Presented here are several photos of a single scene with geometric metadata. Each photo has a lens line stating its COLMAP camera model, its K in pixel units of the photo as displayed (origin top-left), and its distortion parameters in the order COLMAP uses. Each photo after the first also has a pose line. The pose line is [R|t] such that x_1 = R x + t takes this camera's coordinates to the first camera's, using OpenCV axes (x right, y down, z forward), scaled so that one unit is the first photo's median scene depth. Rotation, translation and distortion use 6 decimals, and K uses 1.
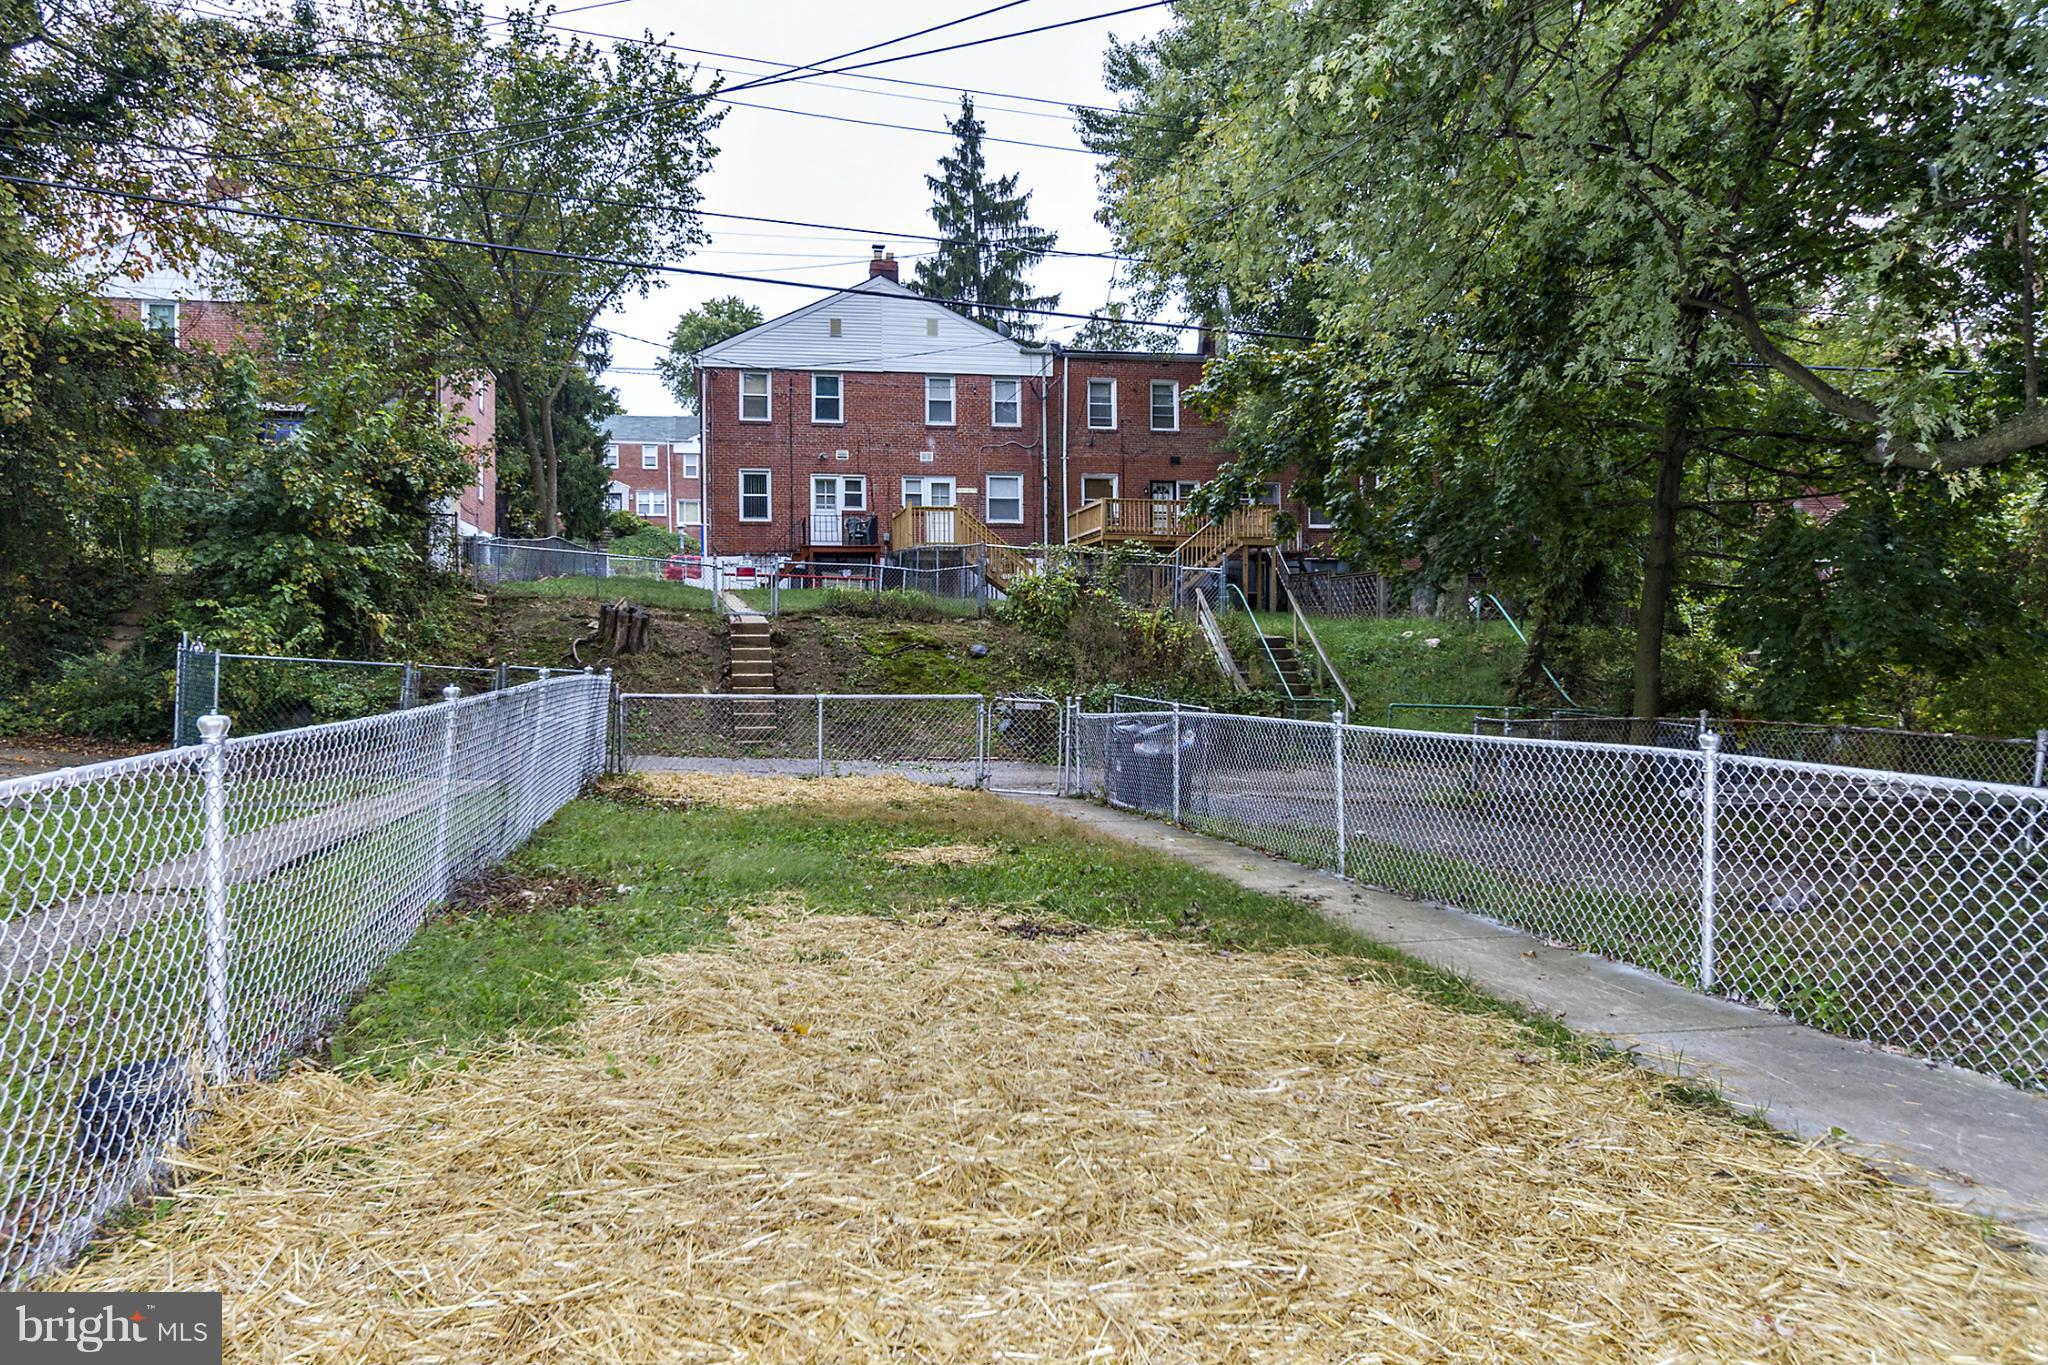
lens RADIAL K [[1714.4, 0, 1020.2], [0, 1714.4, 653.1], [0, 0, 1]] dist [0.016400, -0.006657]
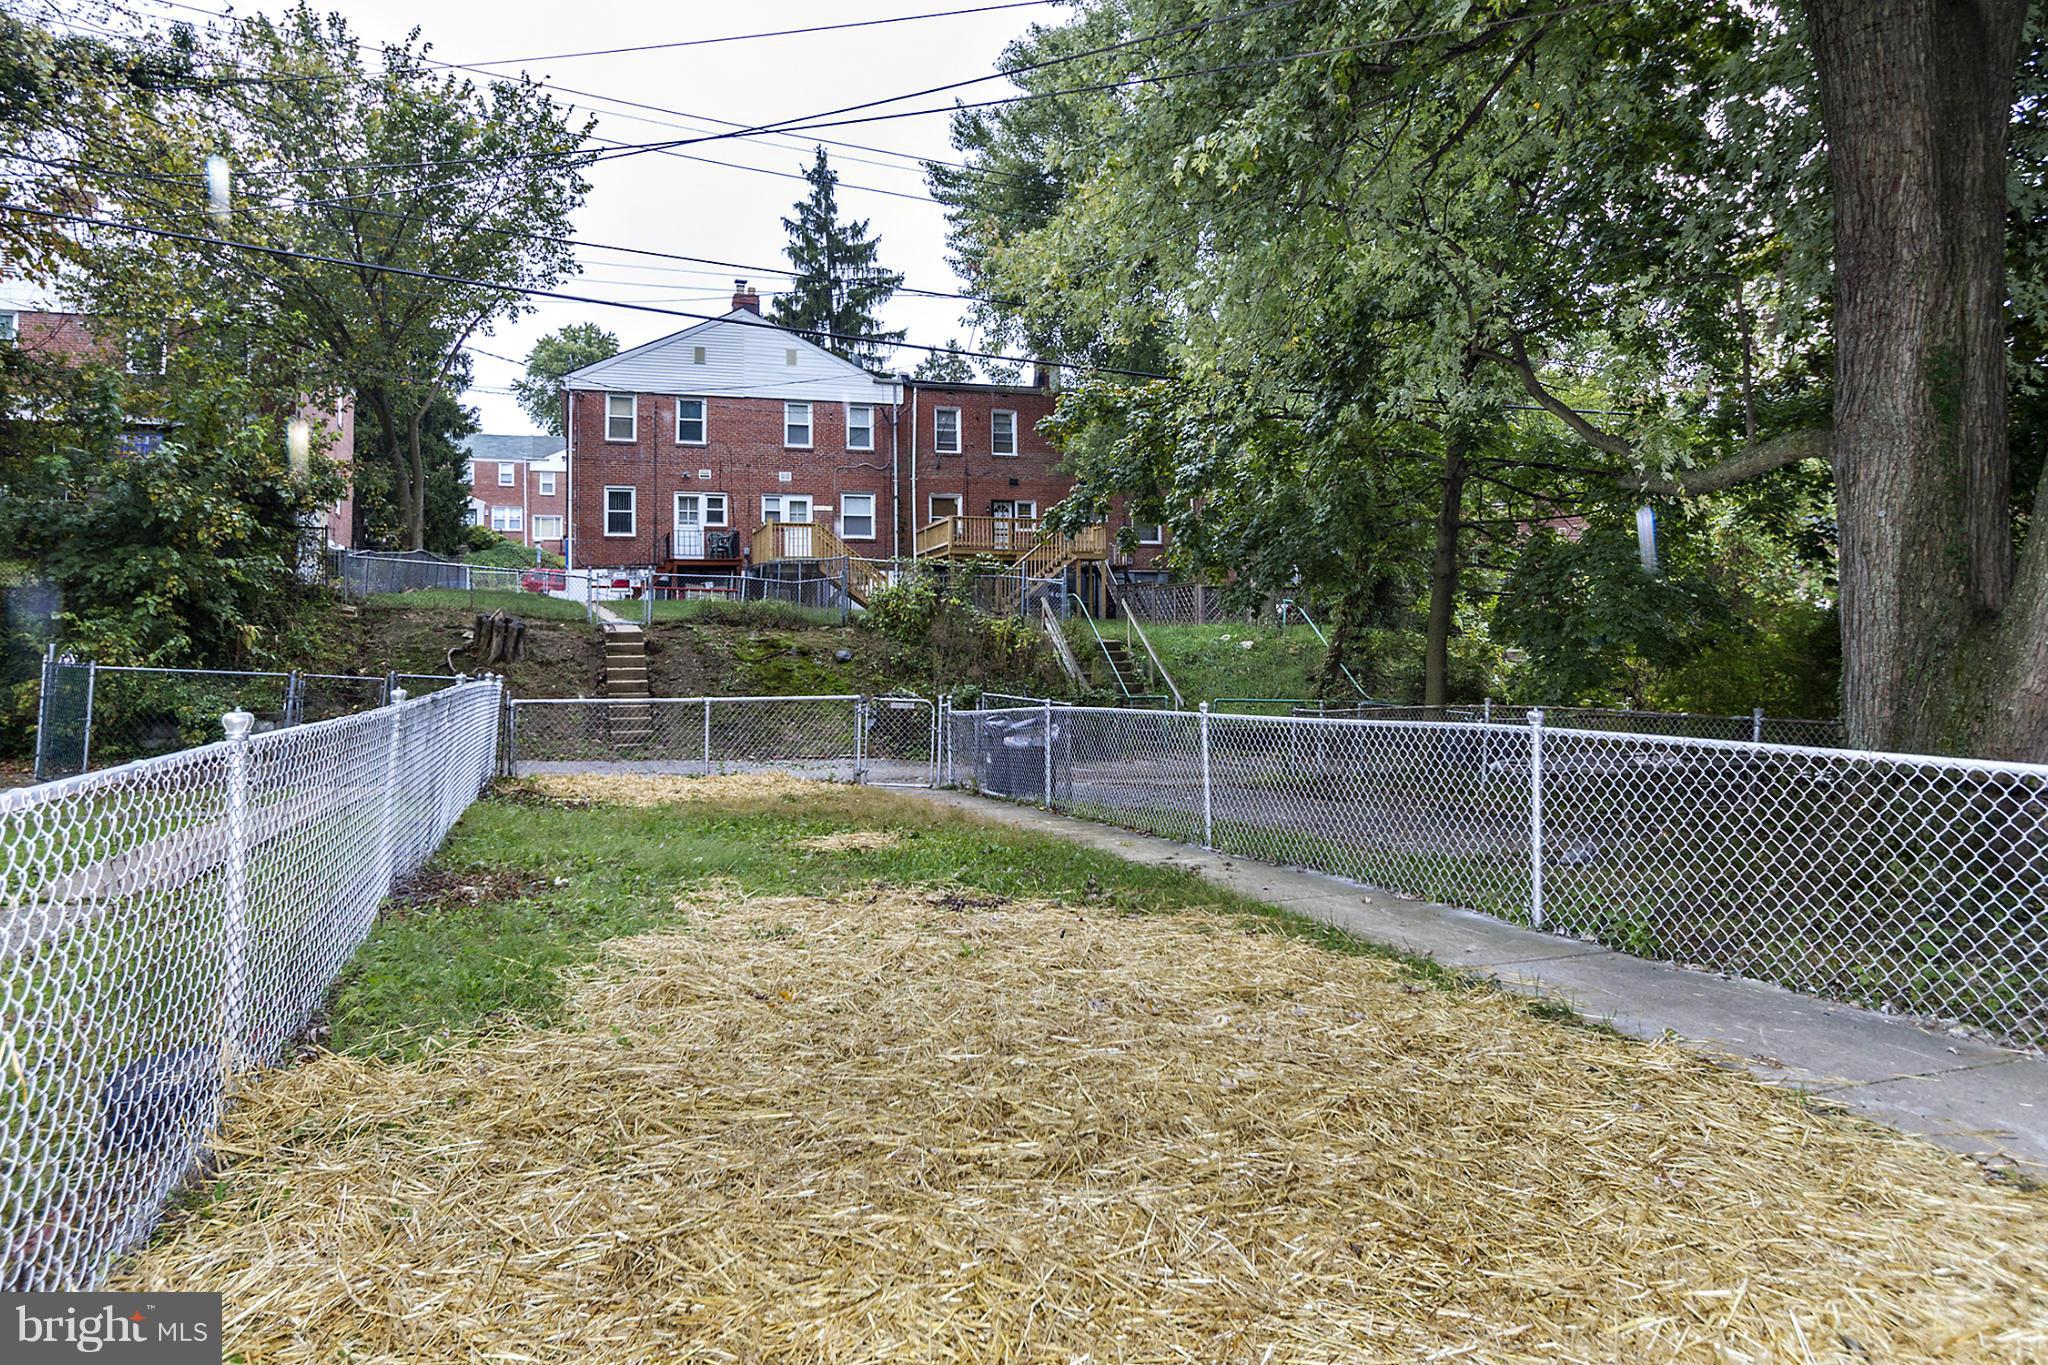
lens RADIAL K [[1671.8, 0, 1022.9], [0, 1671.8, 585.5], [0, 0, 1]] dist [0.013679, 0.010409]
pose [[0.980720, -0.001940, 0.195409, -0.124125], [0.012435, 0.998544, -0.052498, 0.011393], [-0.195022, 0.053916, 0.979316, -0.054608]]
